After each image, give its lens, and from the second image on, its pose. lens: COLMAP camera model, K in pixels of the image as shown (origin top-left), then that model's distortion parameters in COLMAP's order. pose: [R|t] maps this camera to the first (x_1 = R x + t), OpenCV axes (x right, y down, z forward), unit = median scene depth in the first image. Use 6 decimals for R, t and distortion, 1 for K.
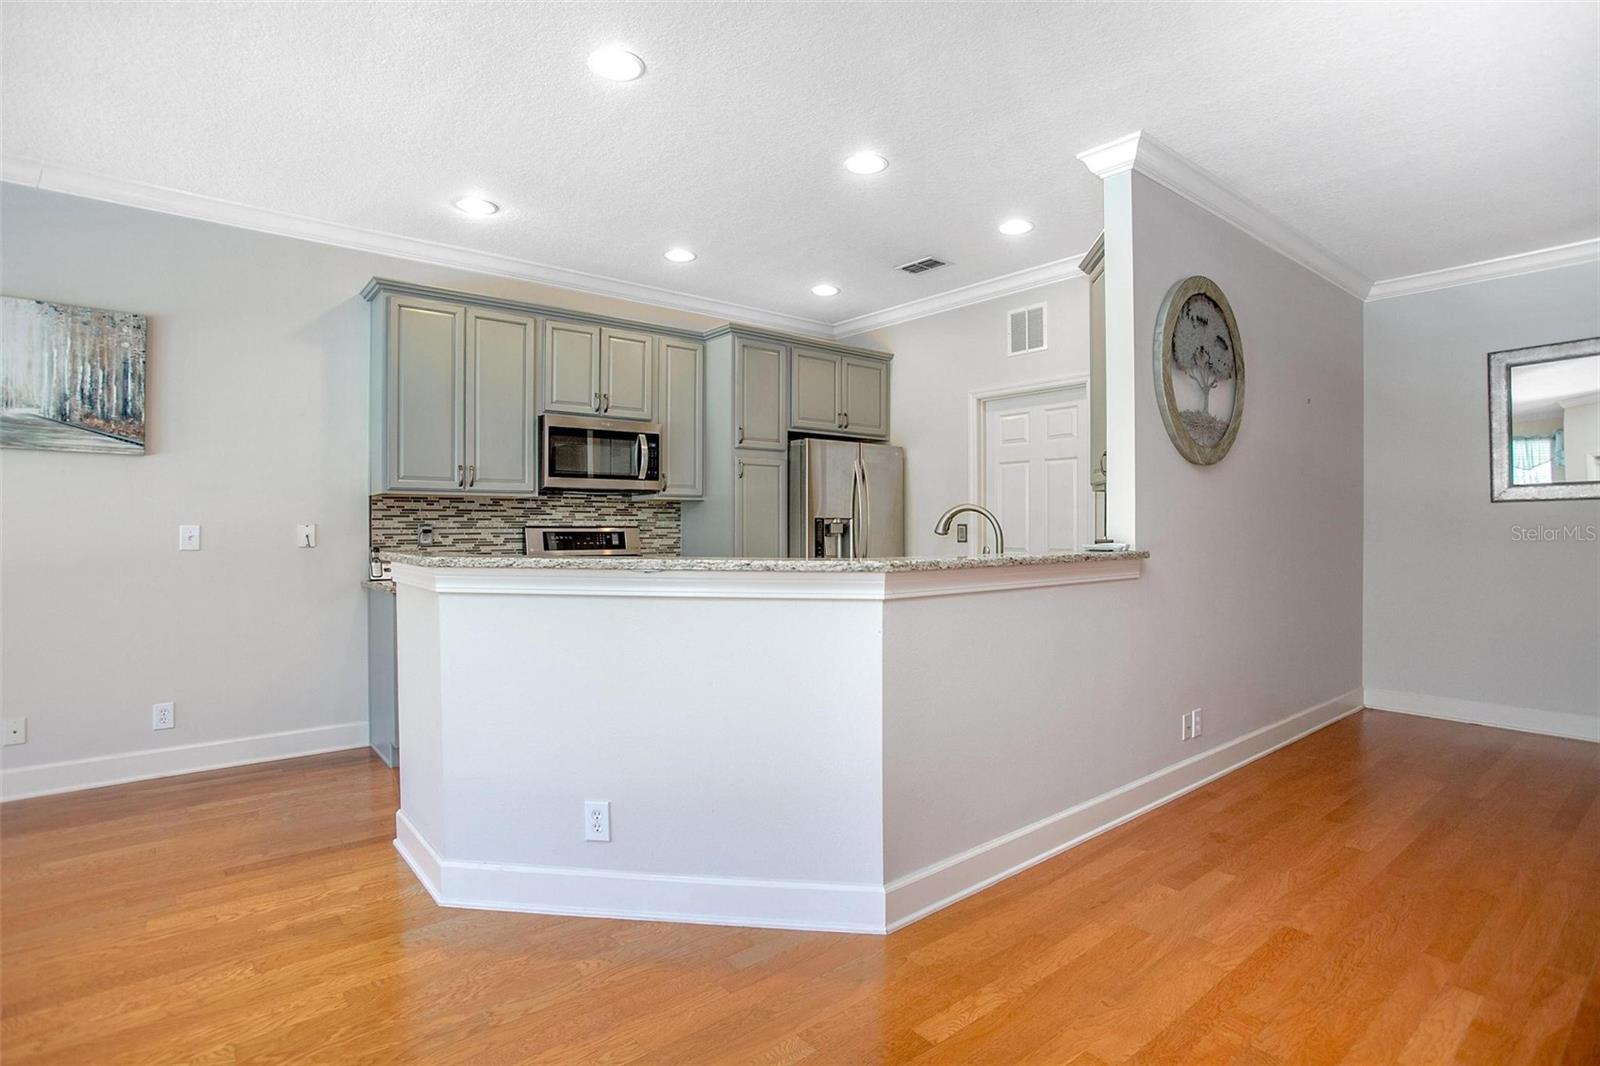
lens RADIAL K [[797.9, 0, 794.2], [0, 797.9, 530.0], [0, 0, 1]] dist [-0.025371, 0.001911]
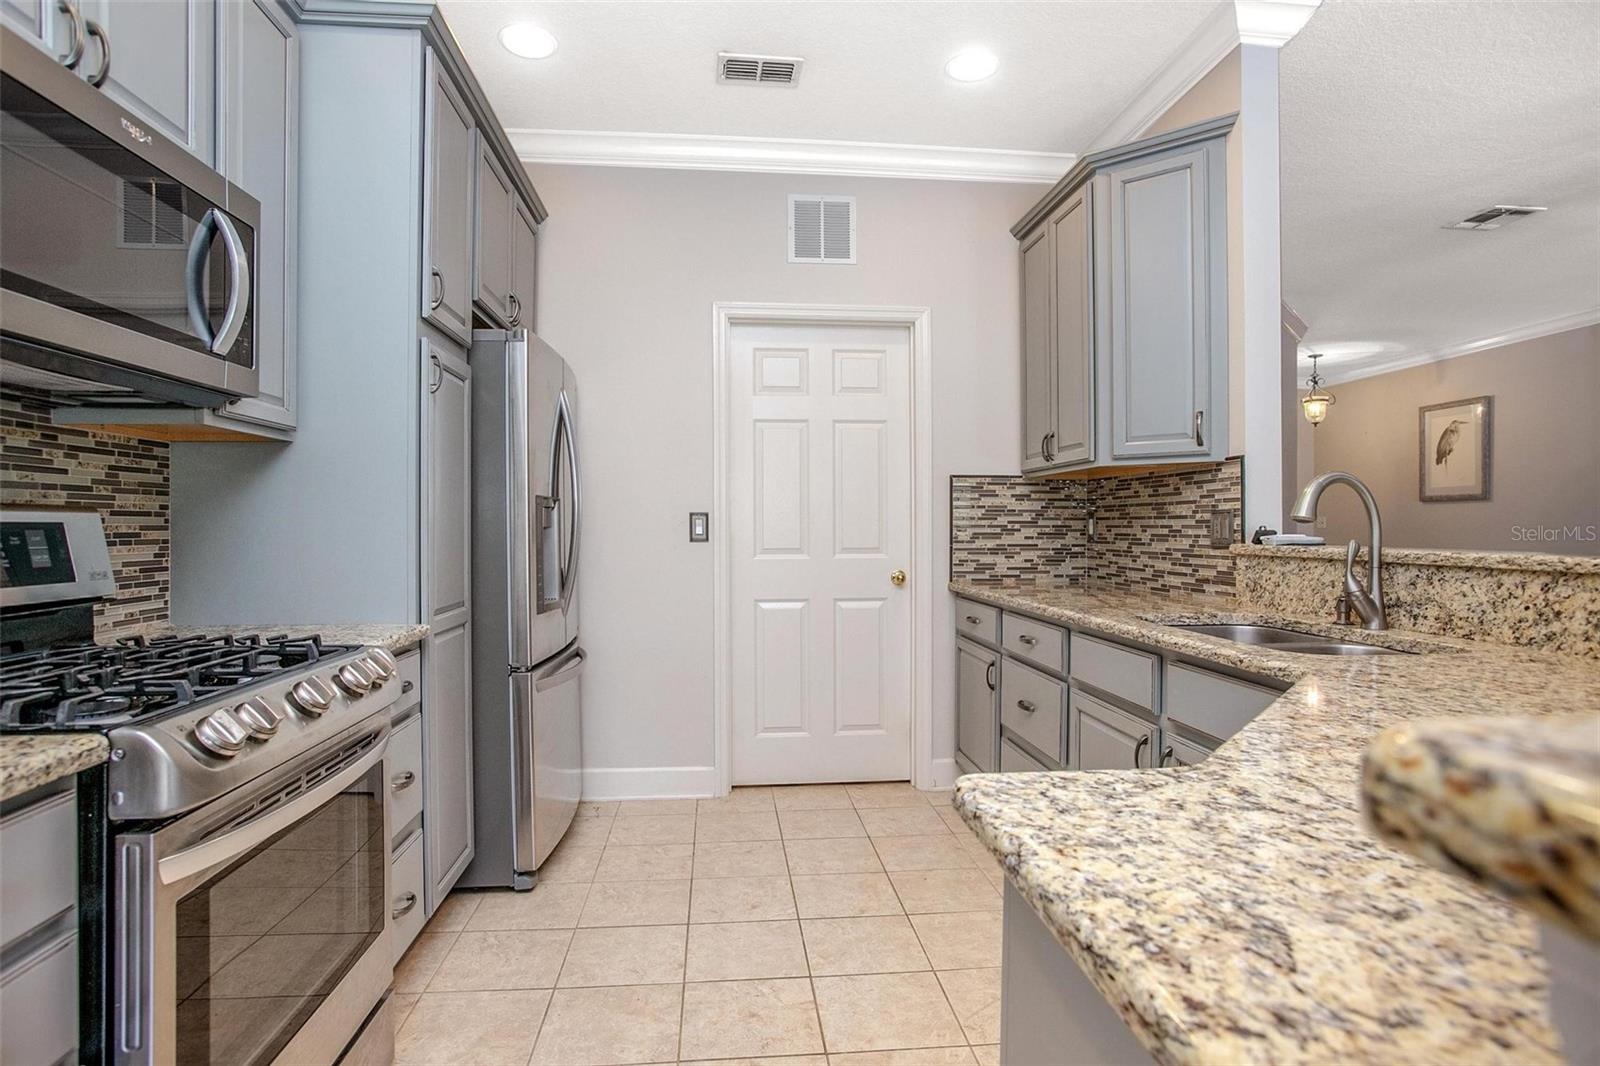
lens RADIAL K [[853.6, 0, 796.5], [0, 853.6, 521.4], [0, 0, 1]] dist [-0.043606, 0.000292]
pose [[0.548811, 0.001901, 0.835944, -0.445892], [0.005996, 0.999963, -0.006210, 0.006711], [-0.835925, 0.008420, 0.548779, 0.831122]]
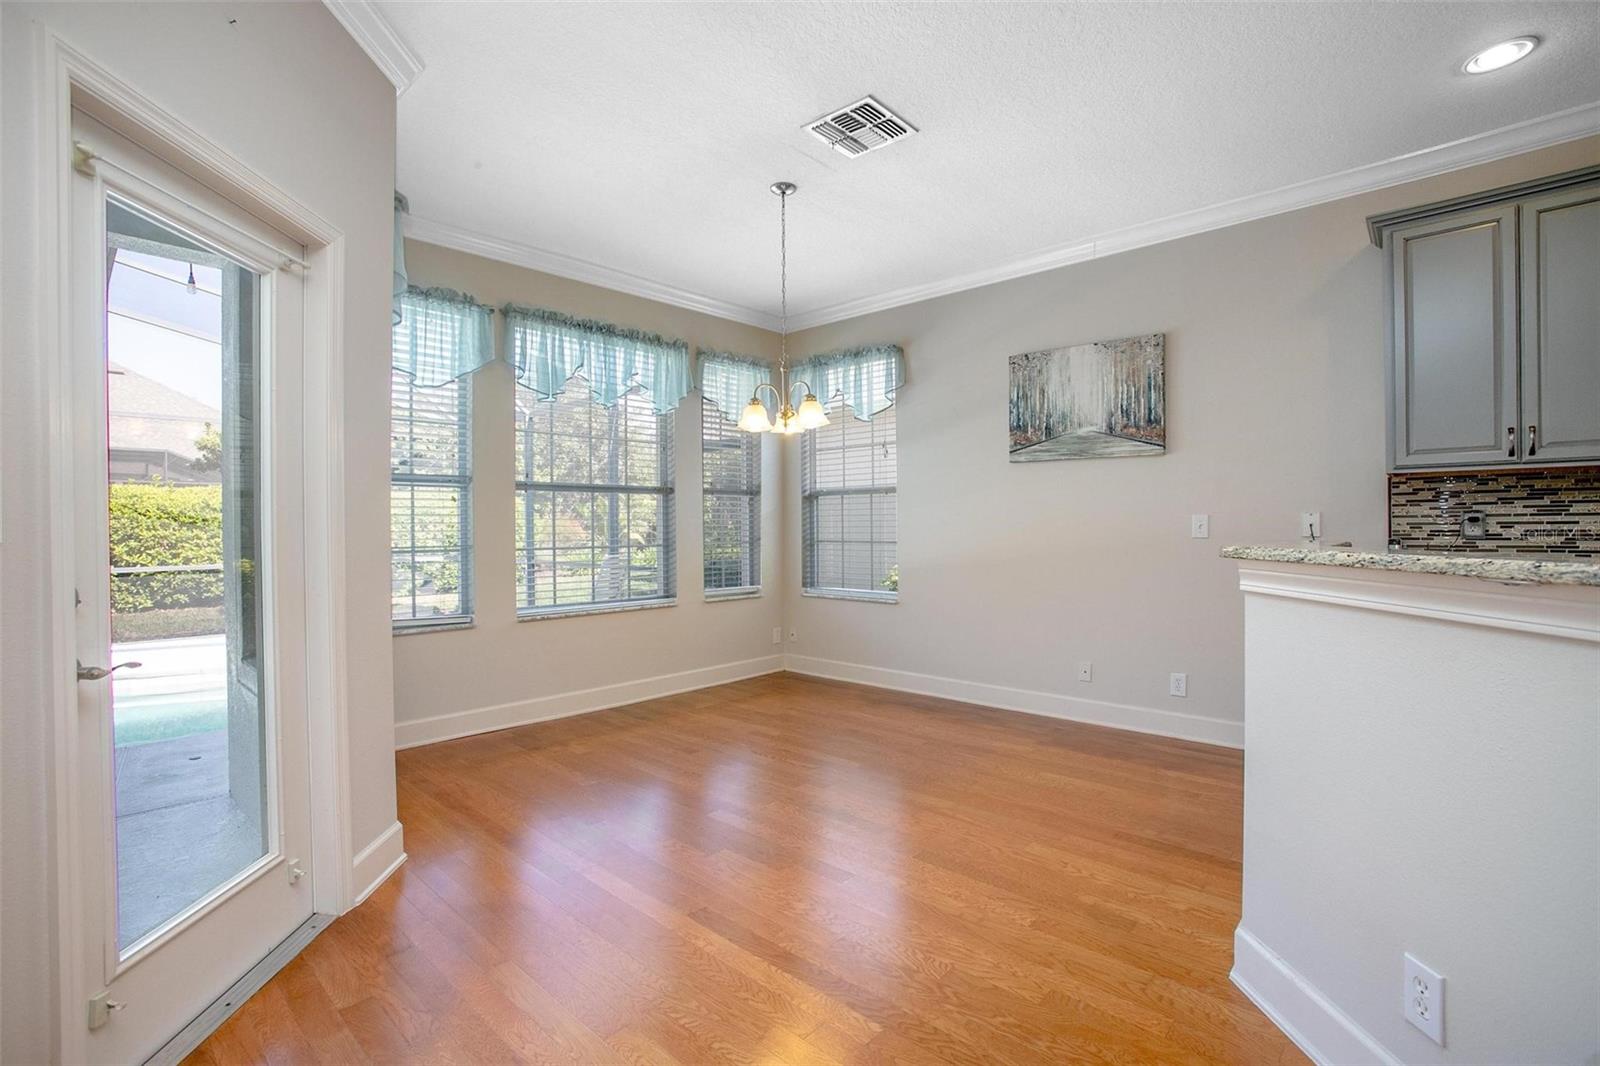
lens RADIAL K [[732.3, 0, 794.5], [0, 732.3, 526.9], [0, 0, 1]] dist [-0.078218, 0.031835]
pose [[0.142552, 0.000927, -0.989787, 0.133382], [0.000192, 1.000000, 0.000964, 0.009669], [0.989787, -0.000328, 0.142552, 0.308711]]
